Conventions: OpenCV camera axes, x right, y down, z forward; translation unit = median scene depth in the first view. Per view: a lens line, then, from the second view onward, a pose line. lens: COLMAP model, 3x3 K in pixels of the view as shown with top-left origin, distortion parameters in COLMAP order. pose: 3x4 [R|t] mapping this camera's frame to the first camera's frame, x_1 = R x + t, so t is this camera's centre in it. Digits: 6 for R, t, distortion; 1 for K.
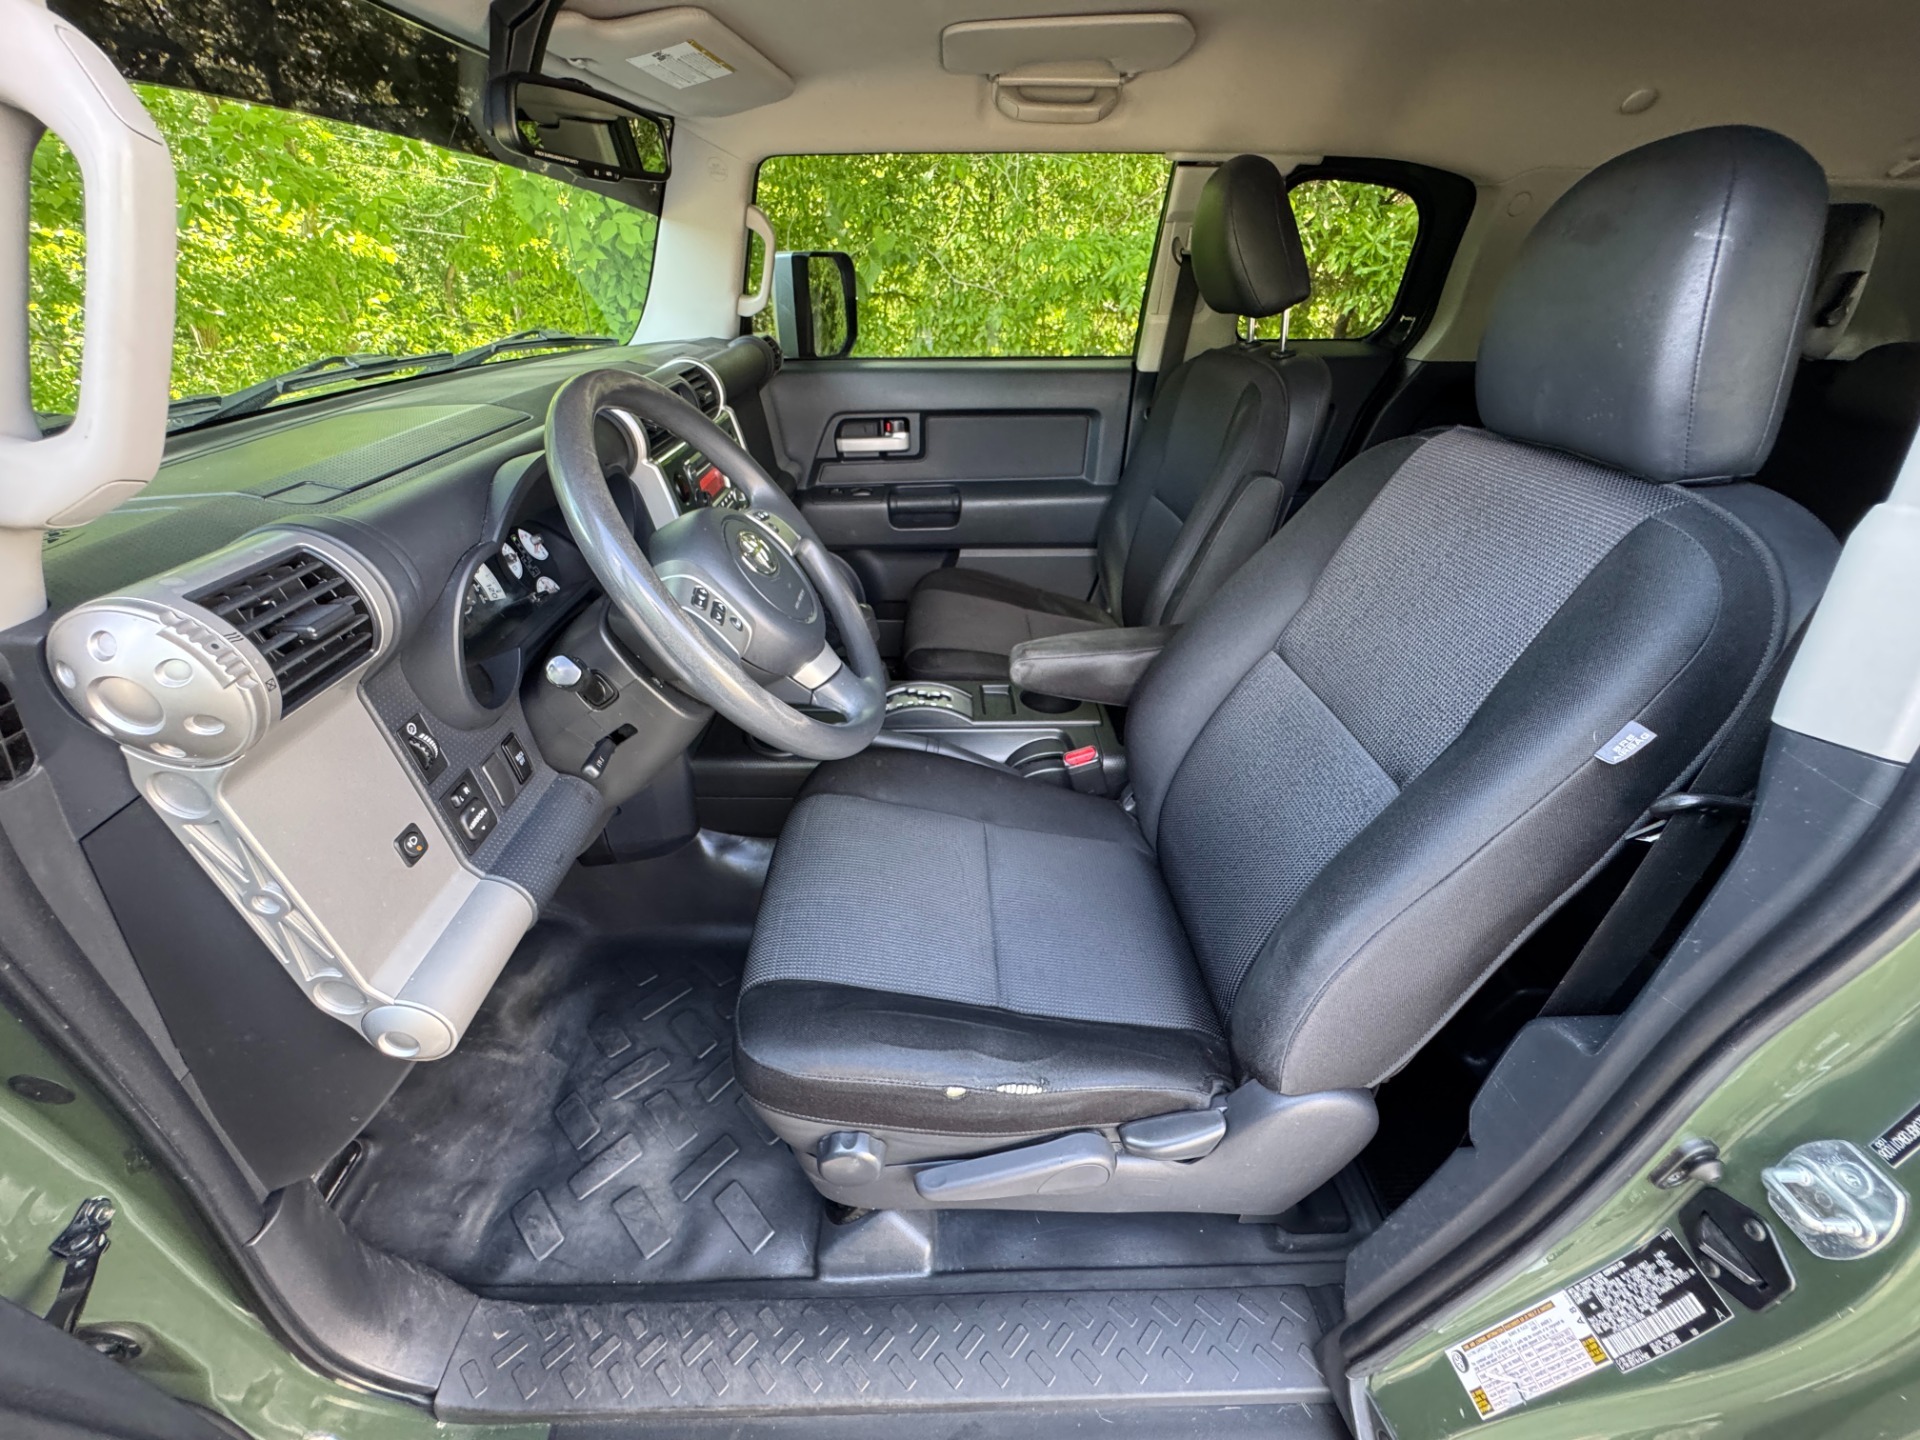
lens RADIAL K [[778.9, 0, 960.7], [0, 778.9, 720.1], [0, 0, 1]] dist [-0.001908, 0.000167]
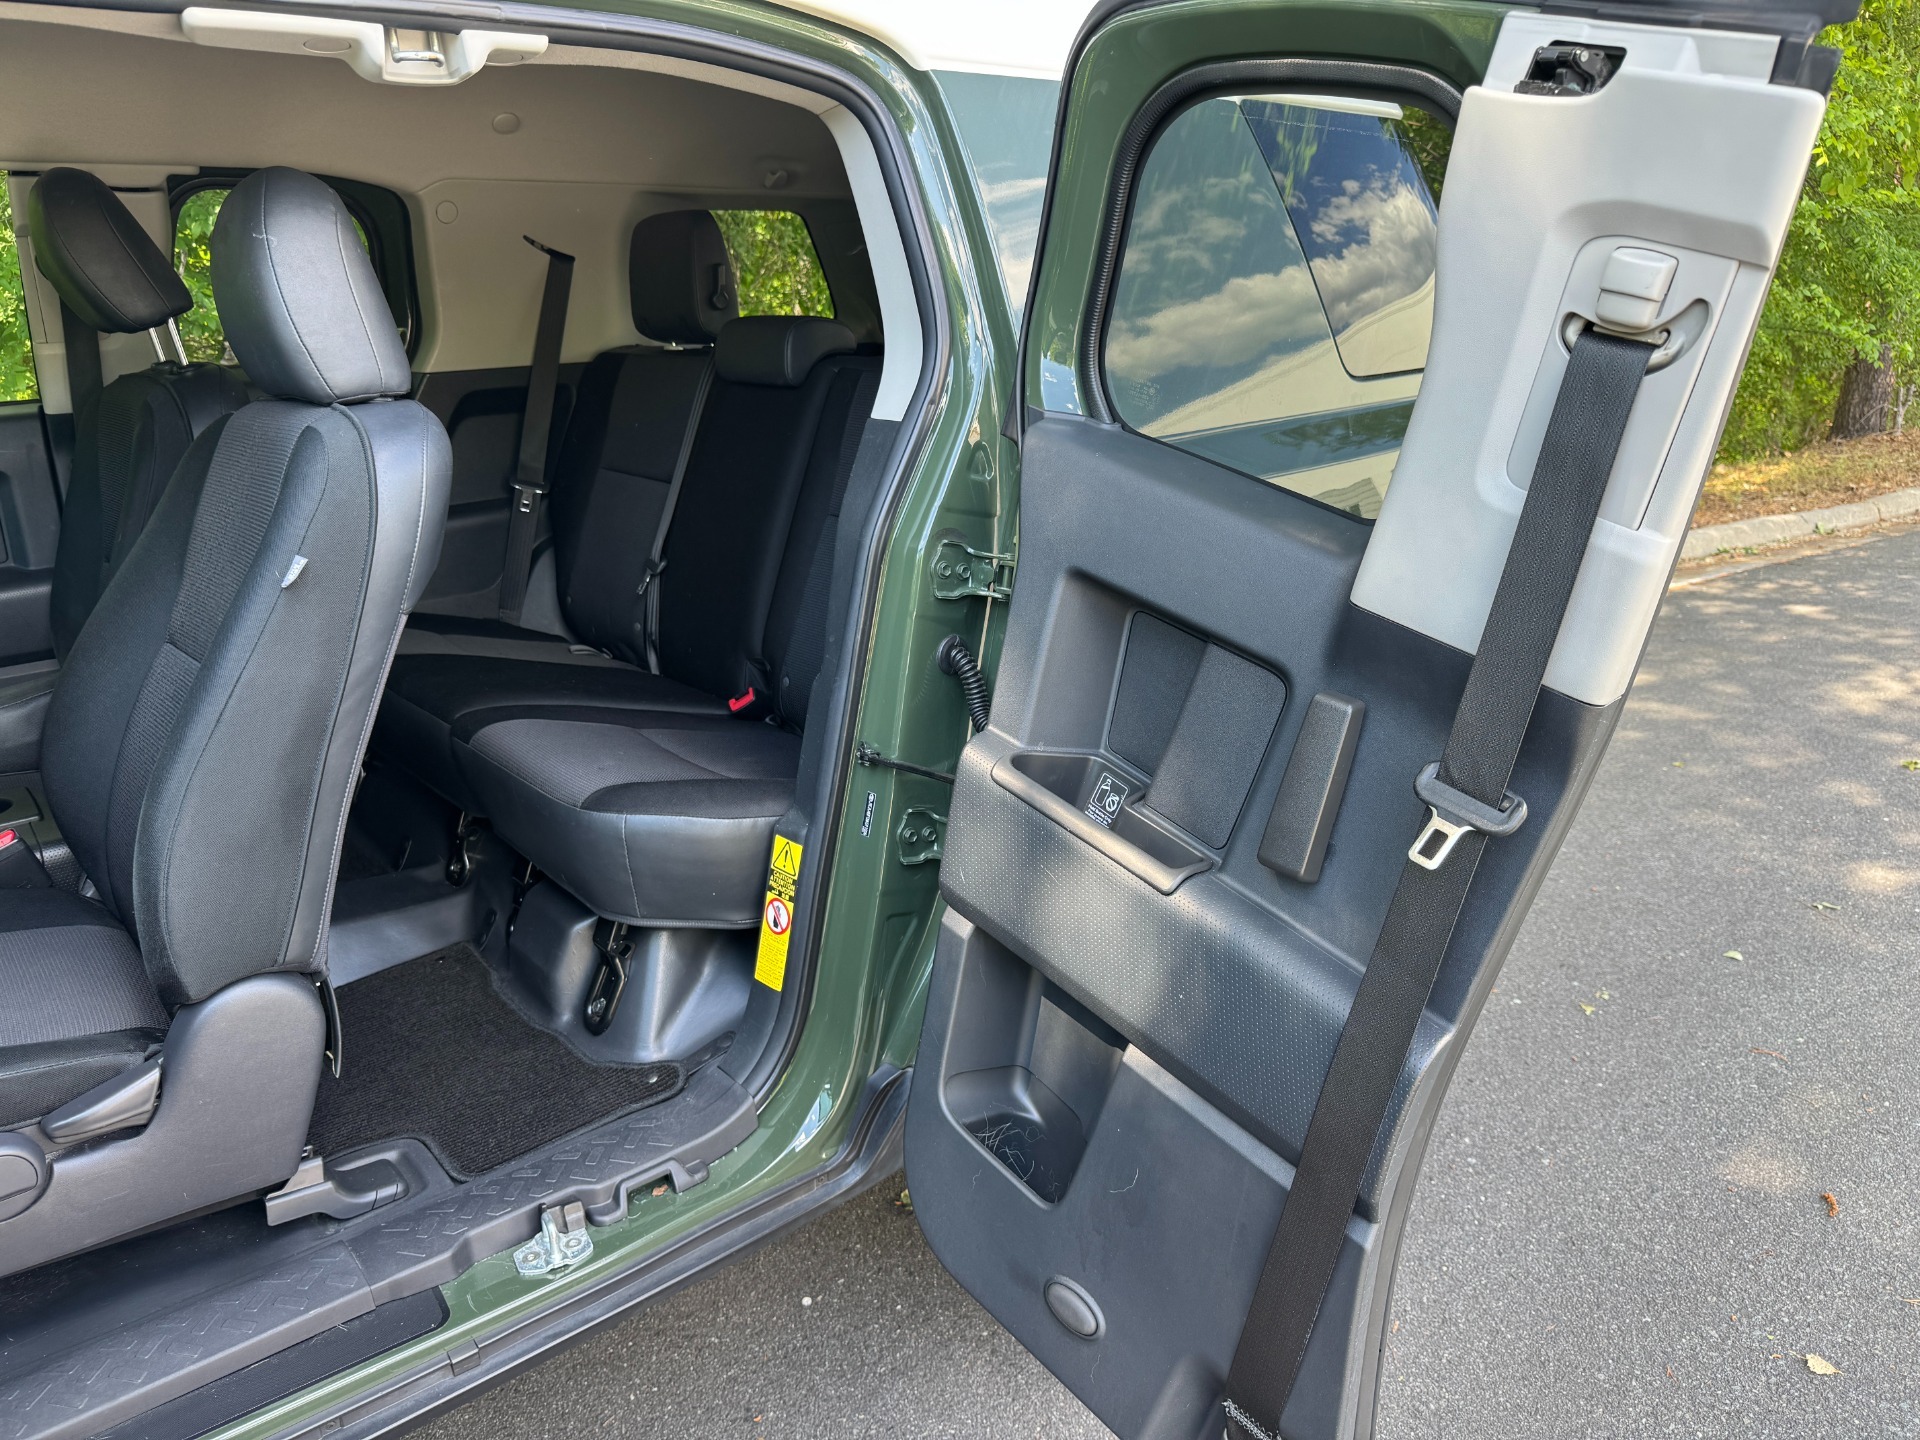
lens RADIAL K [[1378.1, 0, 965.2], [0, 1378.1, 720.1], [0, 0, 1]] dist [-0.002545, 0.002321]
pose [[0.787815, -0.218469, 0.575864, 0.223748], [0.340872, 0.933387, -0.112229, 0.609034], [-0.512985, 0.284712, 0.809806, -0.970831]]
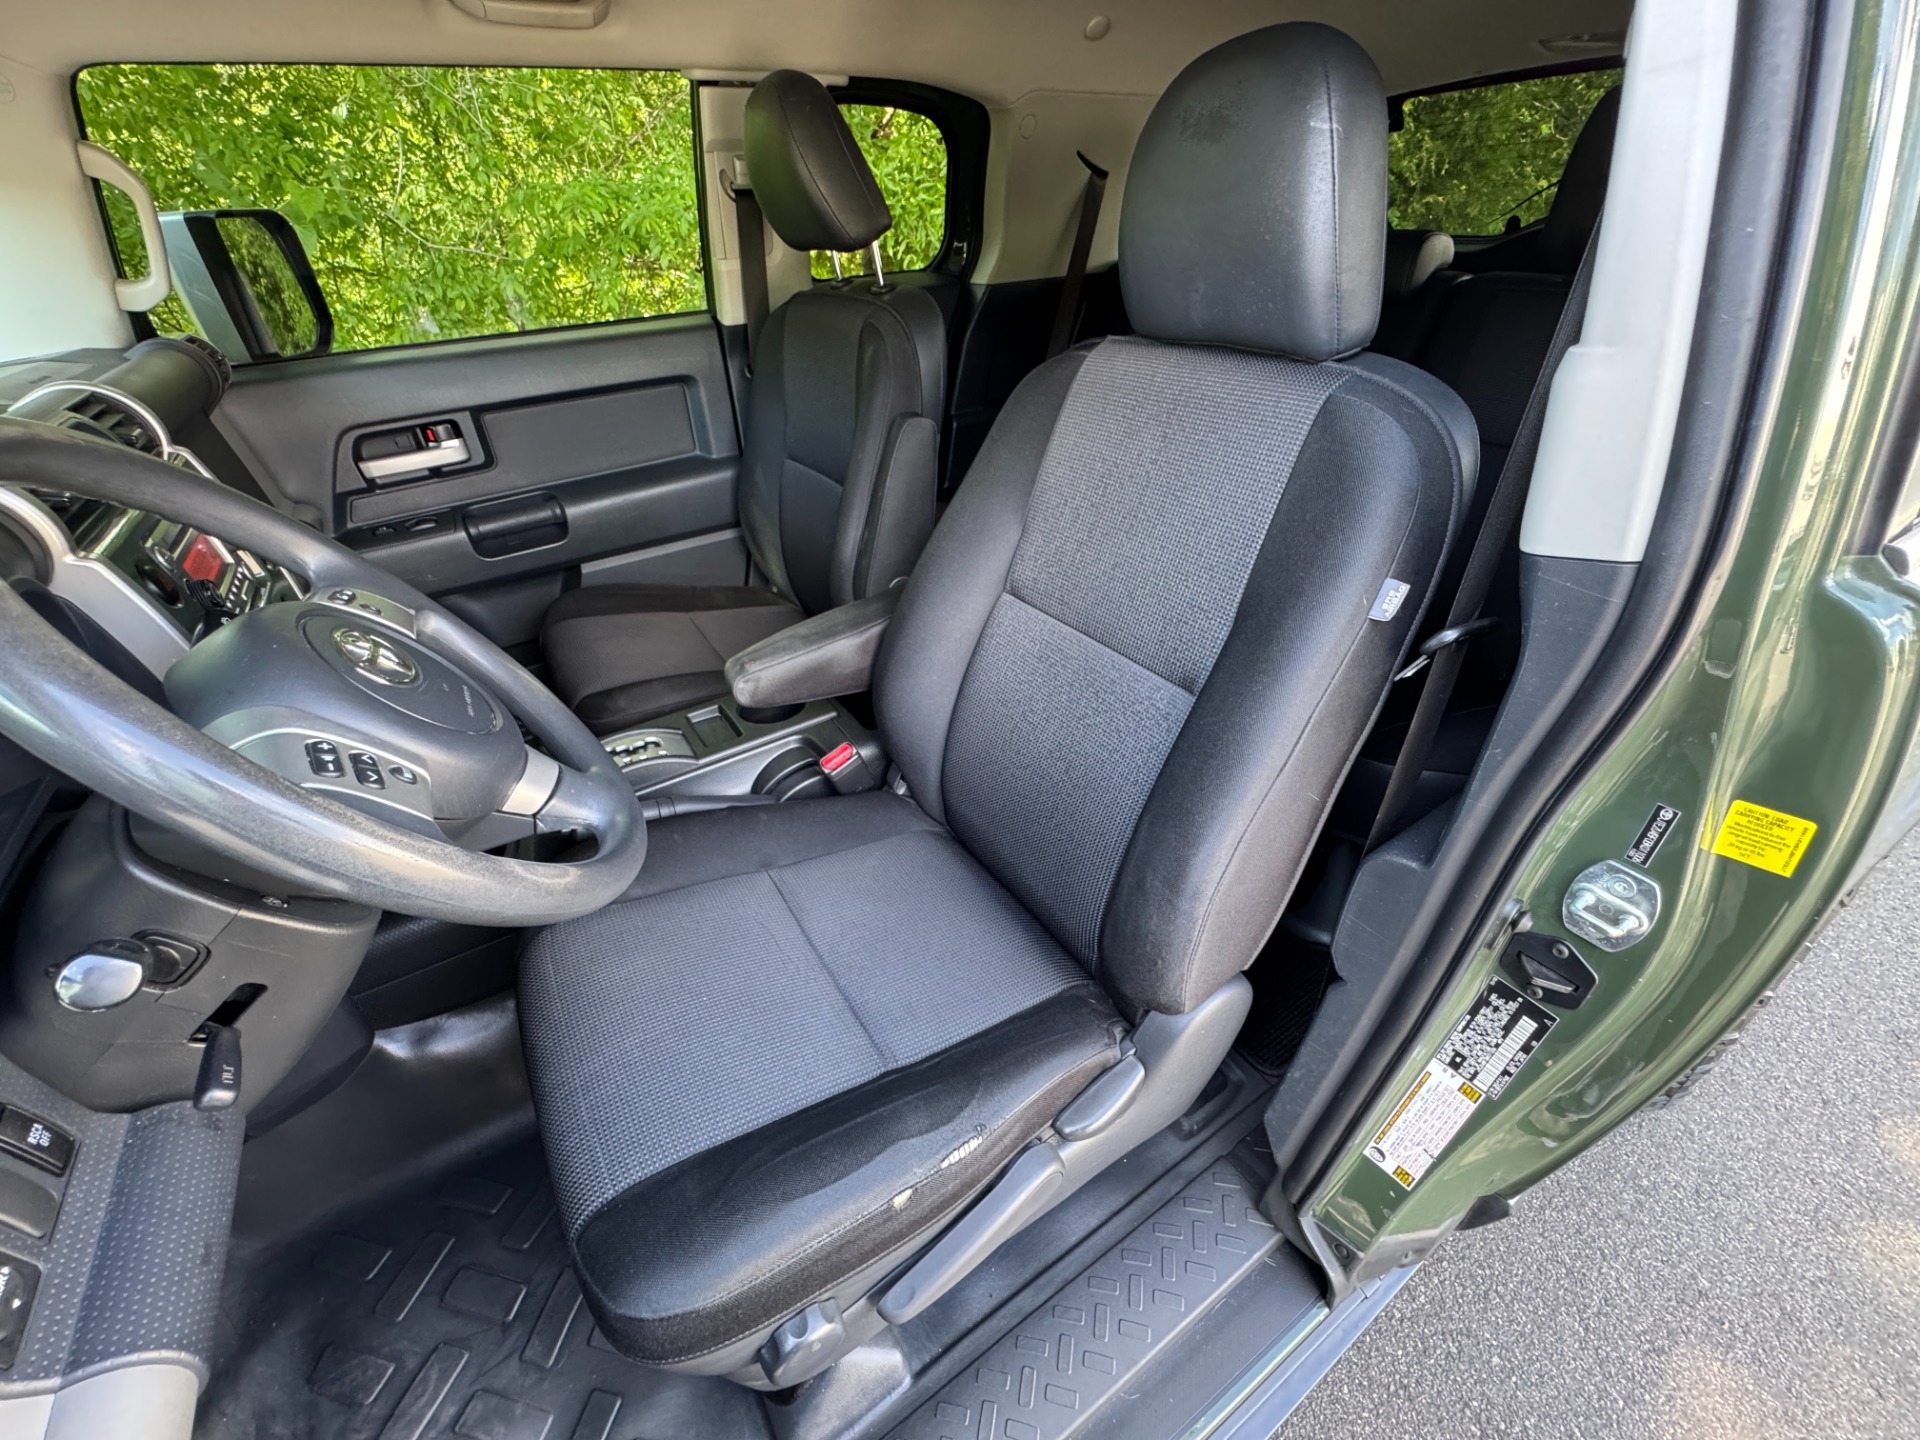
lens RADIAL K [[778.9, 0, 970.4], [0, 778.9, 720.7], [0, 0, 1]] dist [-0.001908, 0.000167]
pose [[0.851343, -0.324438, 0.412255, -0.108362], [0.304014, 0.945541, 0.116309, -0.076614], [-0.427539, 0.026312, 0.903614, 0.169803]]
